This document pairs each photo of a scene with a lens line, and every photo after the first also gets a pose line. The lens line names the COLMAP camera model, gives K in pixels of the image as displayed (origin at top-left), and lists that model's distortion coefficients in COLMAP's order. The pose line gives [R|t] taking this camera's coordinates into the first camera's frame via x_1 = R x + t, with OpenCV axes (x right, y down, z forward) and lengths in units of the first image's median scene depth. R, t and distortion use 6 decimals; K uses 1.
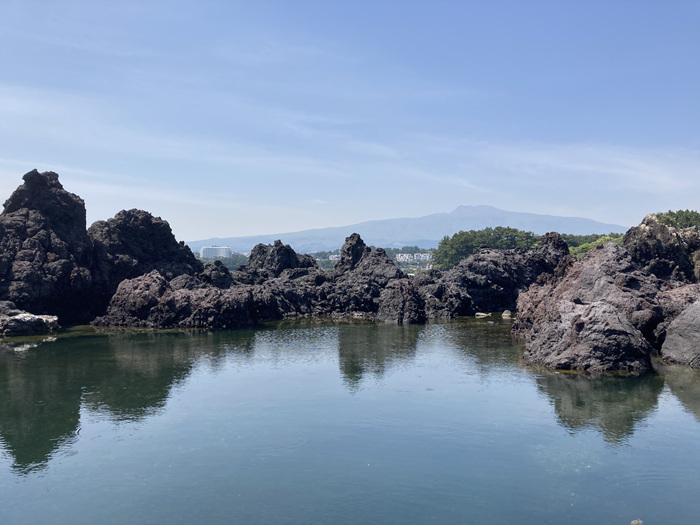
lens RADIAL K [[569.8, 0, 350.2], [0, 569.8, 265.6], [0, 0, 1]] dist [0.021474, -0.008357]
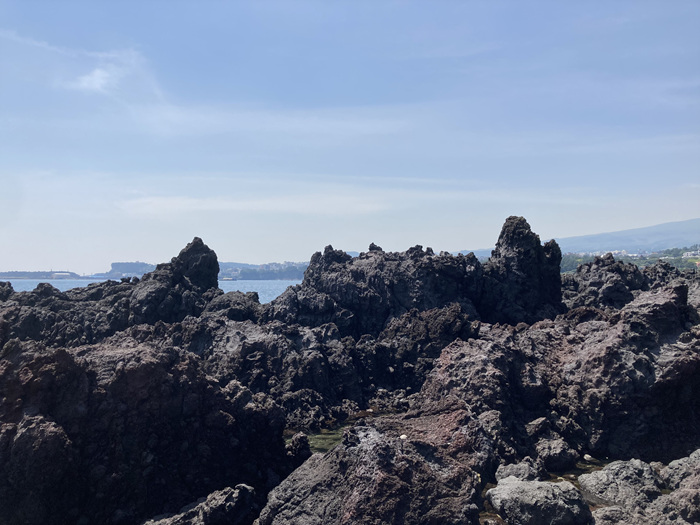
lens RADIAL K [[569.8, 0, 352.3], [0, 569.8, 261.1], [0, 0, 1]] dist [0.021474, -0.008357]
pose [[0.836092, -0.026385, -0.547954, 0.600664], [0.020485, 0.999648, -0.016879, -0.008718], [0.548206, 0.002888, 0.836338, 0.485125]]
